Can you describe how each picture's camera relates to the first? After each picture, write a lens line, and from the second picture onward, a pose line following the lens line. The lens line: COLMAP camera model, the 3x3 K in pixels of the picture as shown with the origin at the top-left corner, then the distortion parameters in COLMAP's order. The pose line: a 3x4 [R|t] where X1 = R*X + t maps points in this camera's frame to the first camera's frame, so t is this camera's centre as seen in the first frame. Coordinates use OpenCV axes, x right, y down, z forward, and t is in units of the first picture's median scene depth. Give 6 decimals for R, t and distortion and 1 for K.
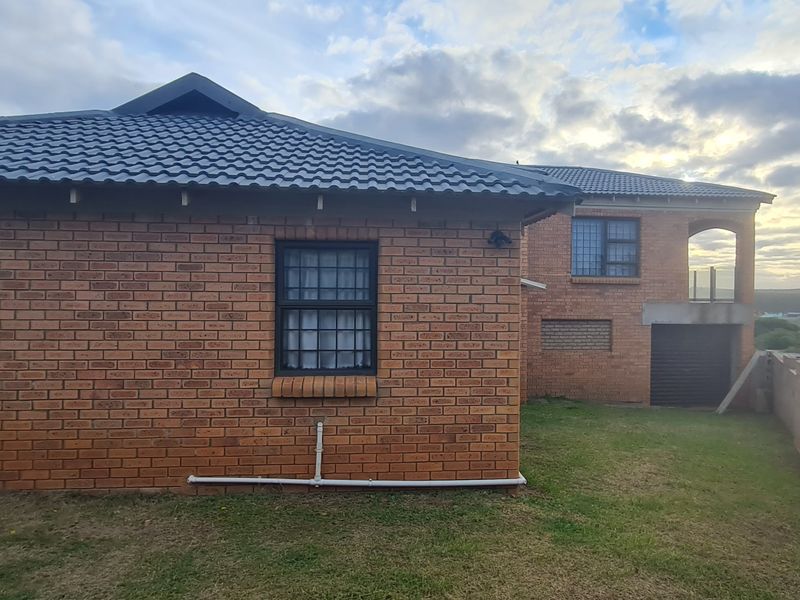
lens RADIAL K [[543.5, 0, 417.0], [0, 543.5, 301.7], [0, 0, 1]] dist [0.001622, -0.001343]
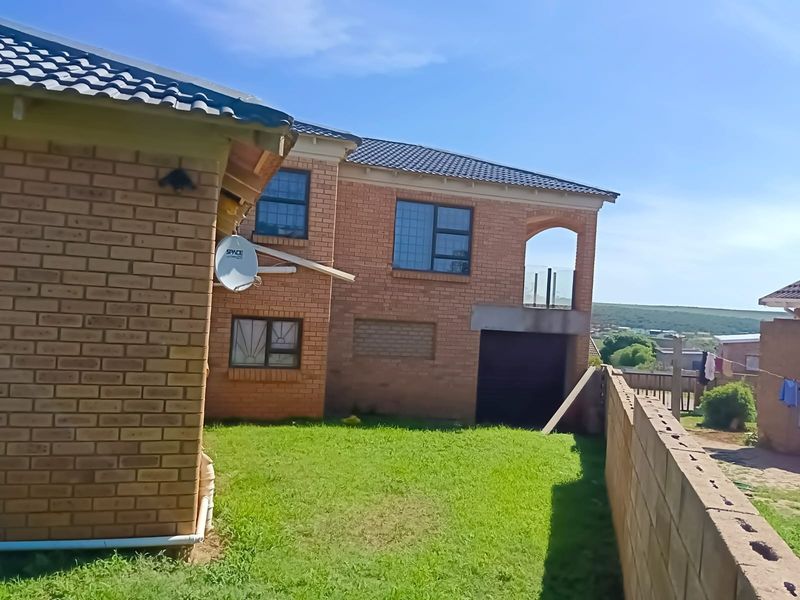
lens RADIAL K [[617.1, 0, 400.0], [0, 617.1, 300.0], [0, 0, 1]] dist [0.105640, -0.185816]
pose [[0.975419, 0.053082, 0.213868, 0.093482], [-0.052572, 0.998585, -0.008075, 0.008498], [-0.213994, -0.003366, 0.976829, 0.064109]]
